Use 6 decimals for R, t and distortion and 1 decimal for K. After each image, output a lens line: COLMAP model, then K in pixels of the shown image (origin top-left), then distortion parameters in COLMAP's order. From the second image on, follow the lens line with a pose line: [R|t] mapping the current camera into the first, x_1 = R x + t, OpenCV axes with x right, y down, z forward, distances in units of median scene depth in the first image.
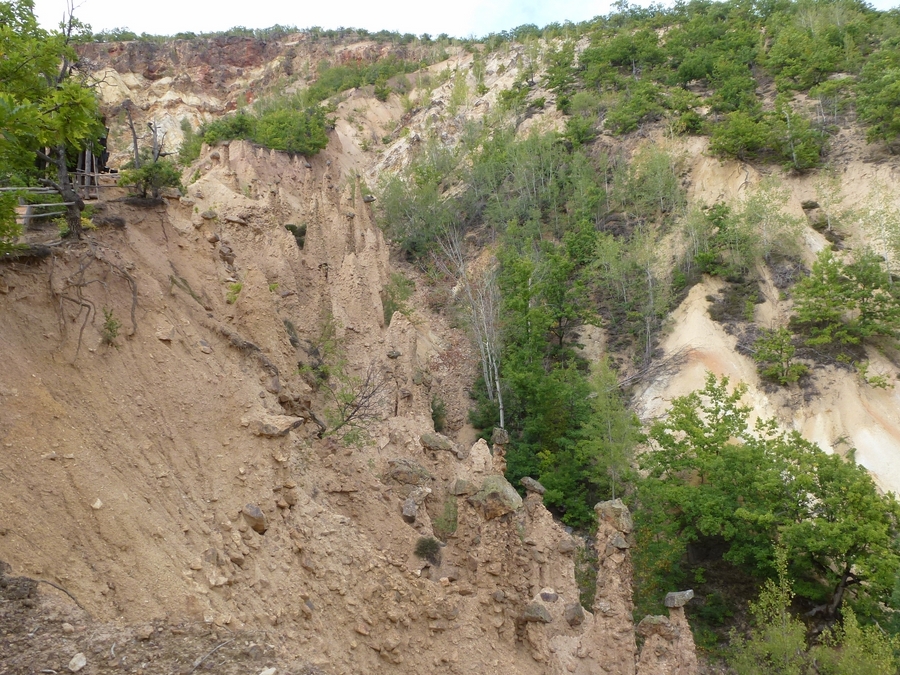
lens RADIAL K [[653.0, 0, 444.8], [0, 653.0, 338.4], [0, 0, 1]] dist [-0.078018, 0.039634]
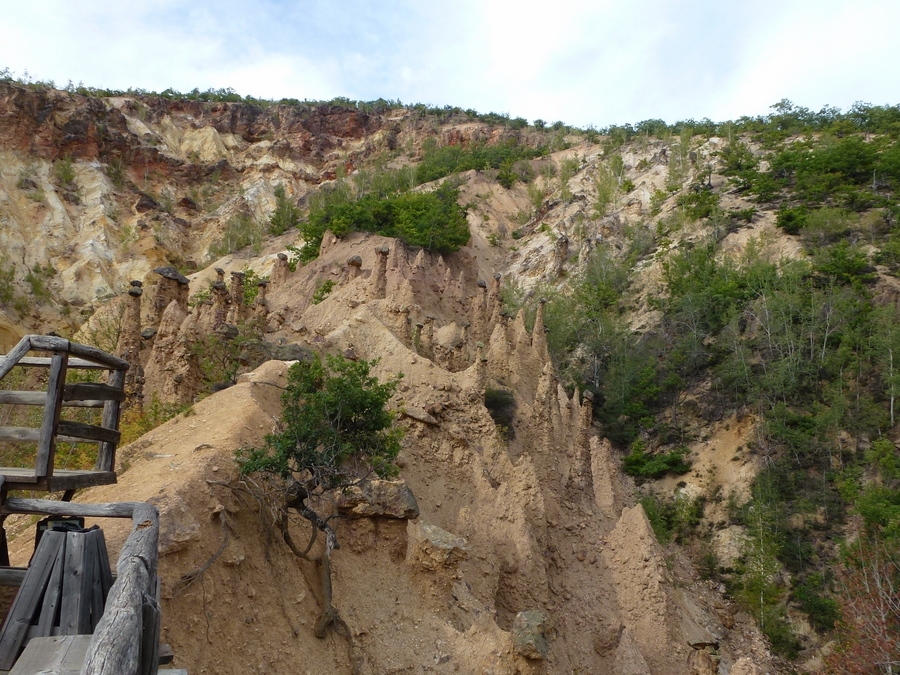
lens RADIAL K [[653.0, 0, 451.5], [0, 653.0, 338.4], [0, 0, 1]] dist [-0.078018, 0.039634]
pose [[0.991424, 0.103540, -0.079731, -0.050833], [-0.112231, 0.987168, -0.113598, -0.036286], [0.066945, 0.121572, 0.990322, 0.092464]]
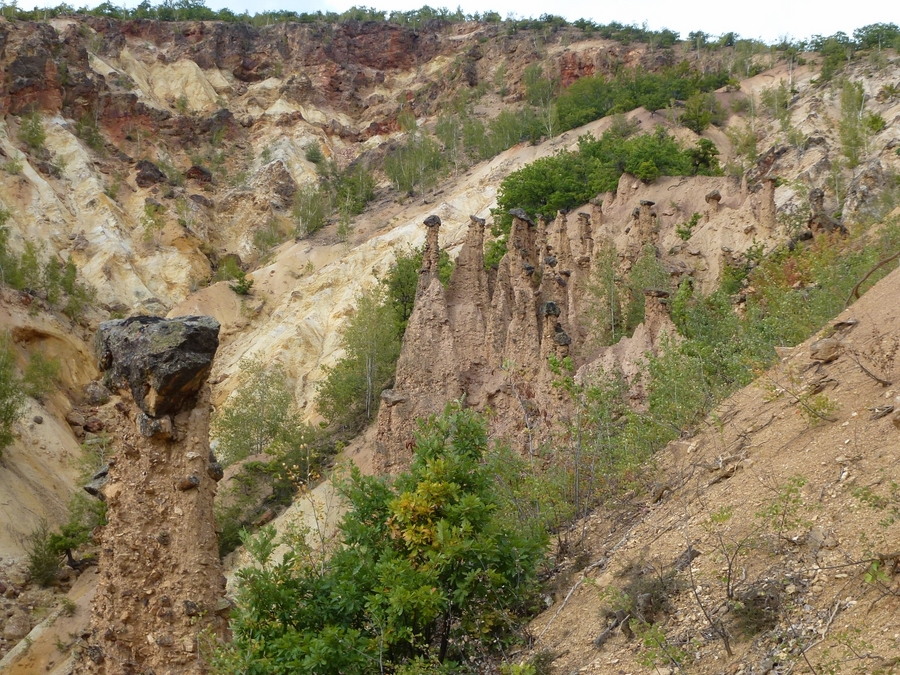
lens RADIAL K [[1148.2, 0, 449.5], [0, 1148.2, 336.8], [0, 0, 1]] dist [-0.033759, 0.000000]
pose [[0.991097, 0.065774, -0.115764, -0.123749], [-0.085425, 0.981041, -0.173955, 0.023648], [0.102128, 0.182295, 0.977926, -0.042942]]
